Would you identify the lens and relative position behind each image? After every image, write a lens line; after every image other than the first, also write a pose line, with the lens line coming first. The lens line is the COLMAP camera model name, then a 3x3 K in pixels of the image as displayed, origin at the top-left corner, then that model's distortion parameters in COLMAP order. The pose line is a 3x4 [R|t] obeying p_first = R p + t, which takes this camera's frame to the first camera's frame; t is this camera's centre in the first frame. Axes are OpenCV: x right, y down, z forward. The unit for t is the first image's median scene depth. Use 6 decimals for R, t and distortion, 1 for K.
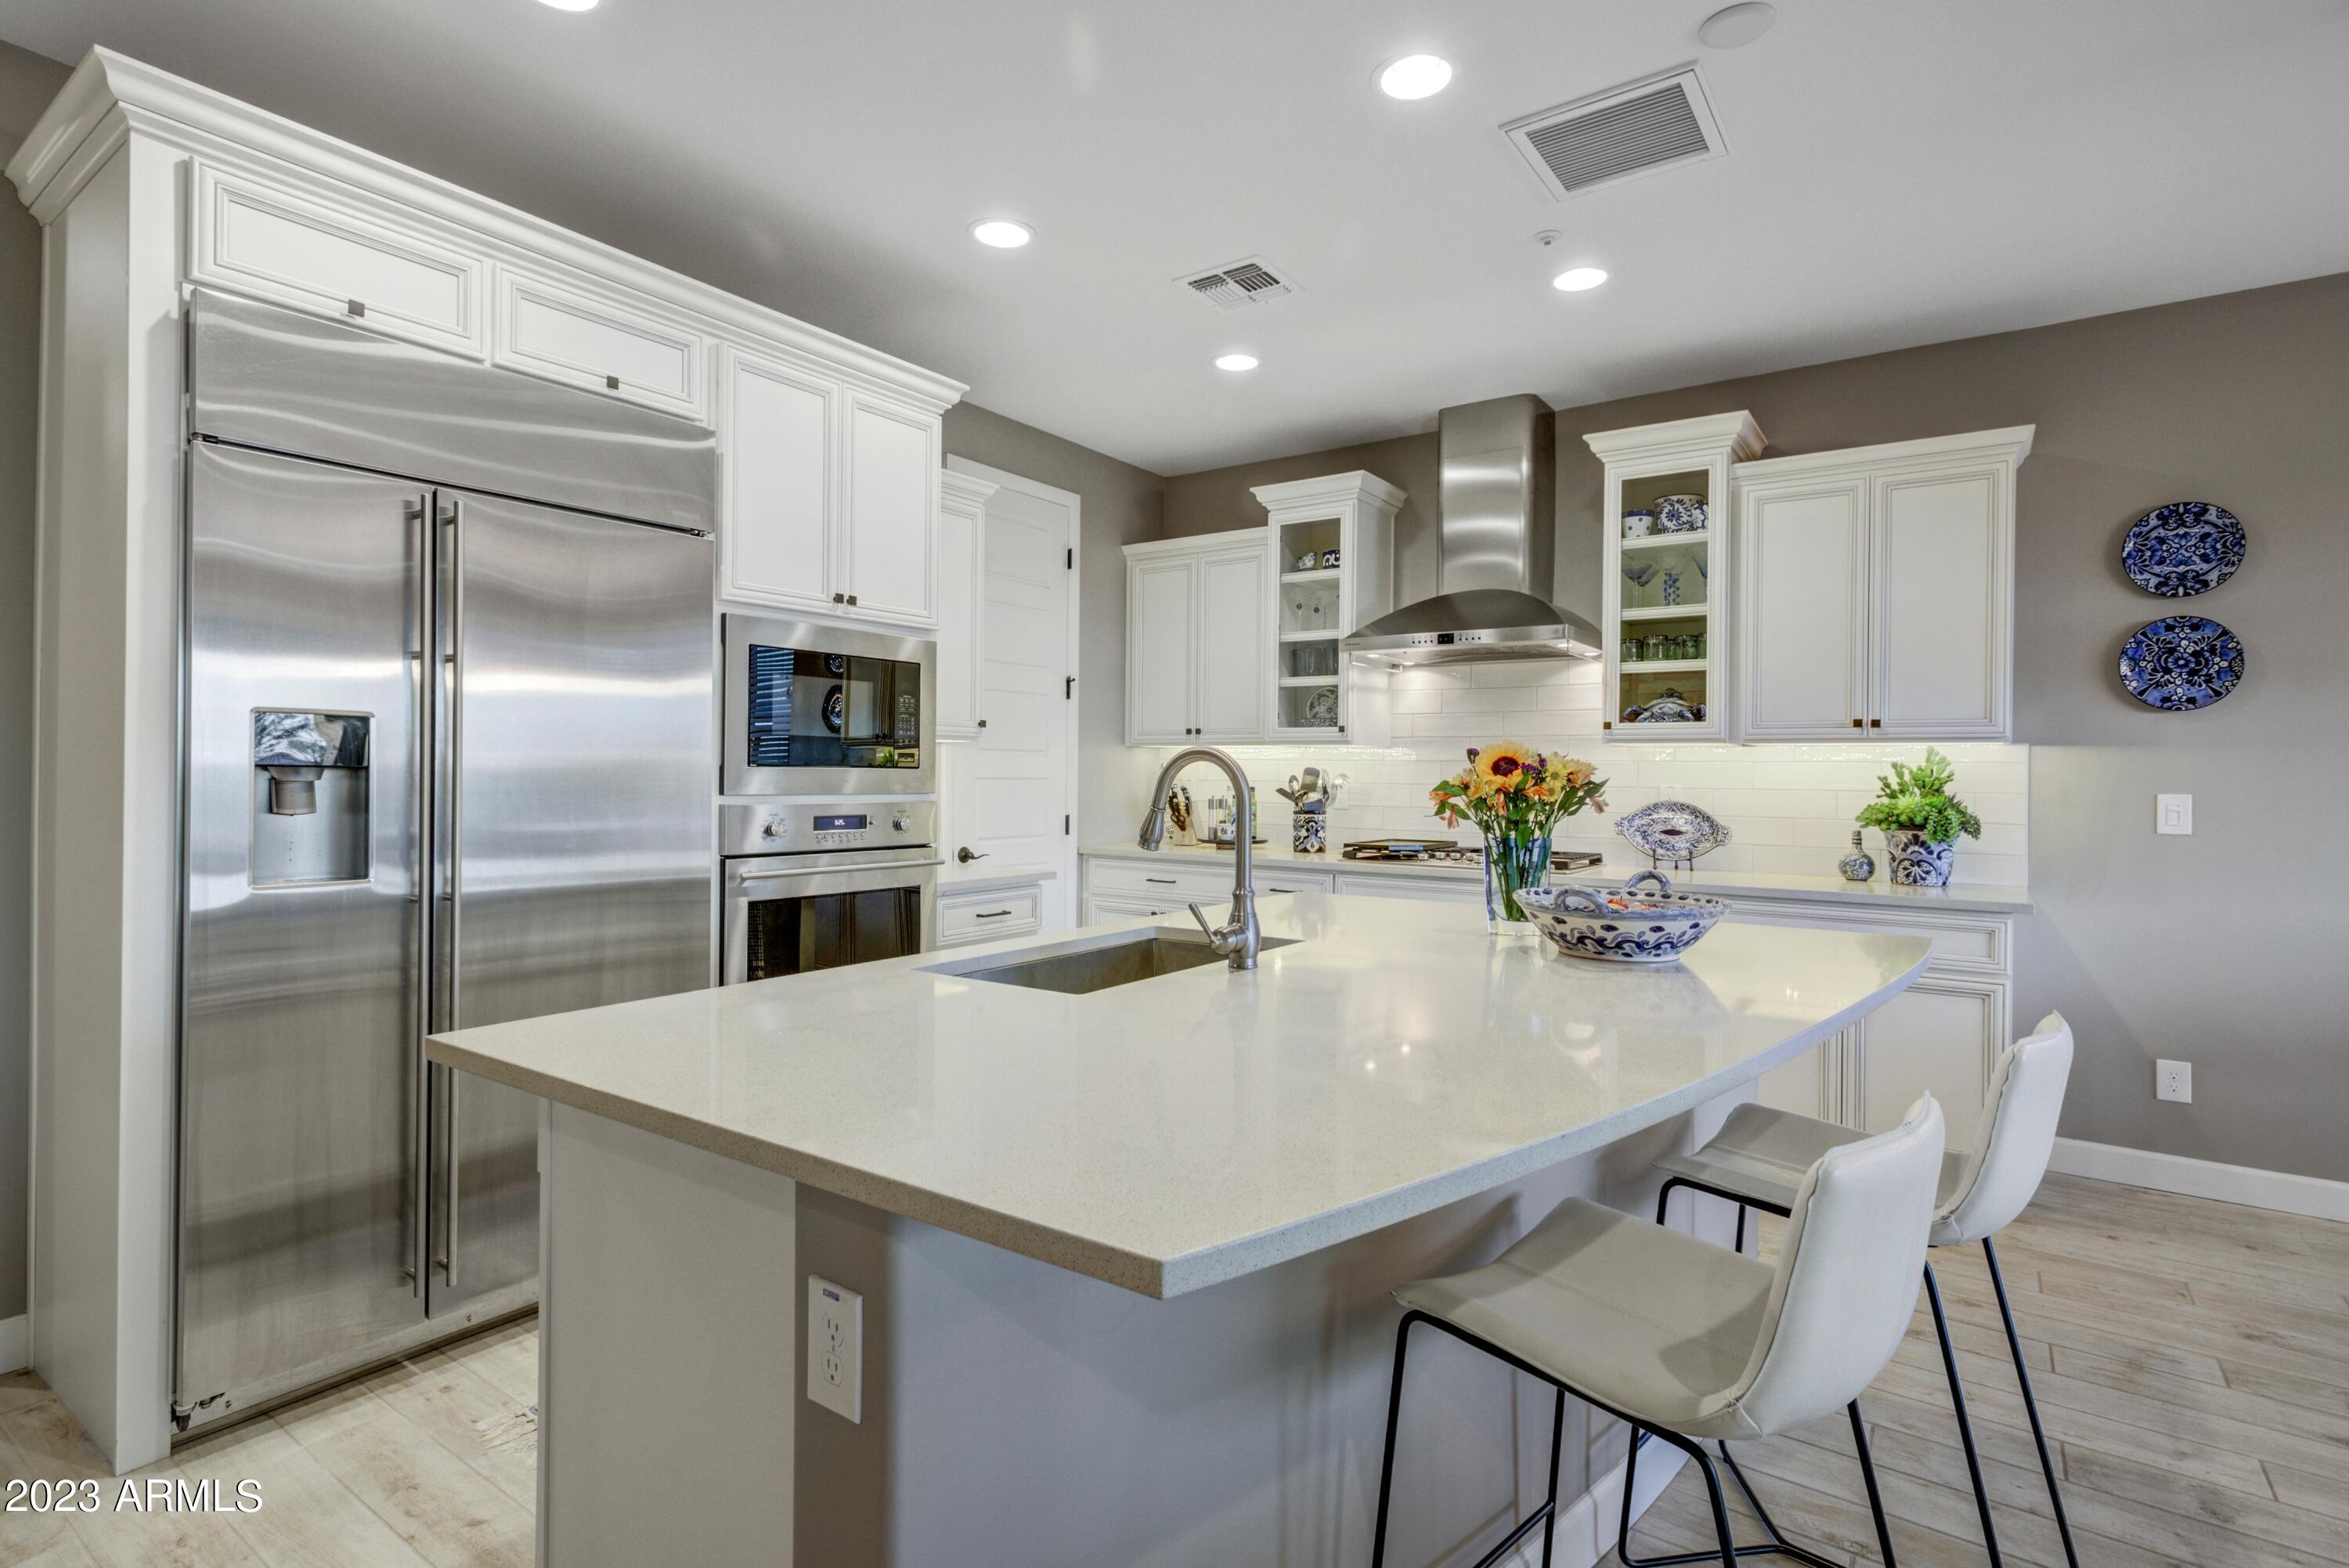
lens RADIAL K [[1152.1, 0, 1174.5], [0, 1152.1, 784.0], [0, 0, 1]] dist [-0.002022, 0.000303]
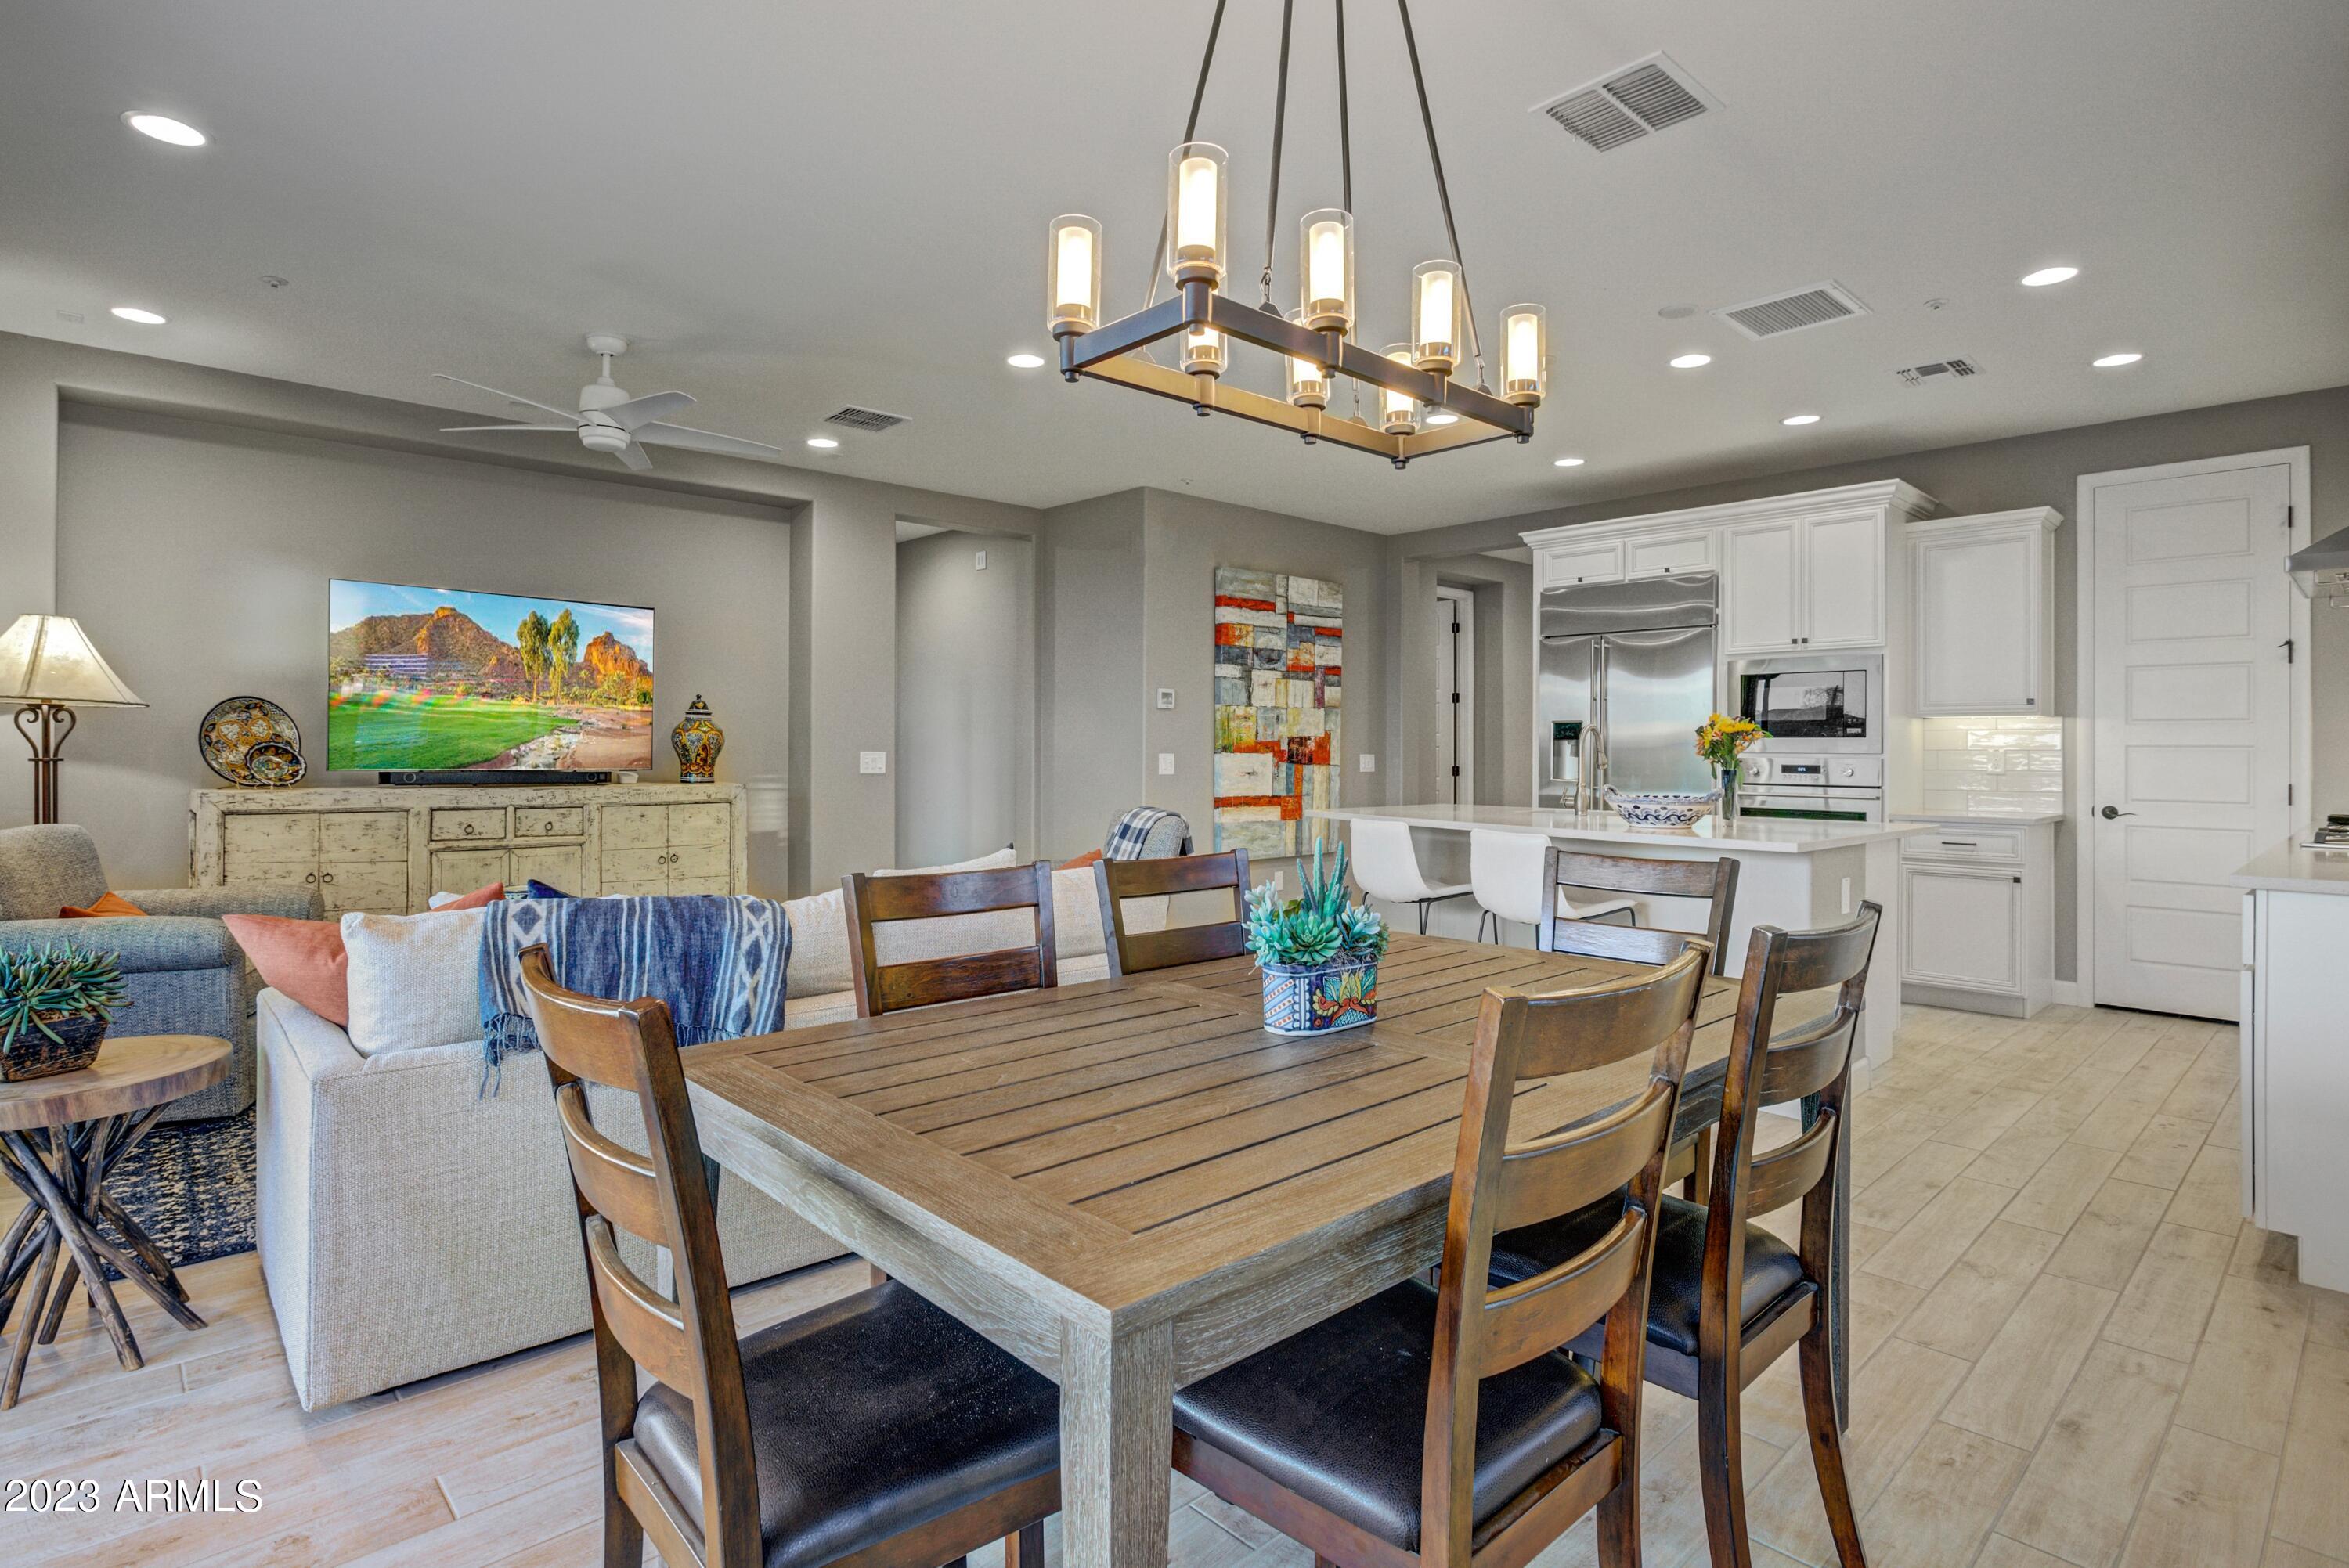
lens RADIAL K [[1152.1, 0, 1174.5], [0, 1152.1, 784.0], [0, 0, 1]] dist [-0.002022, 0.000303]
pose [[-0.137425, 0.005915, -0.990495, 1.589619], [-0.003563, 0.999973, 0.006466, 0.048933], [0.990506, 0.004418, -0.137400, 0.306647]]
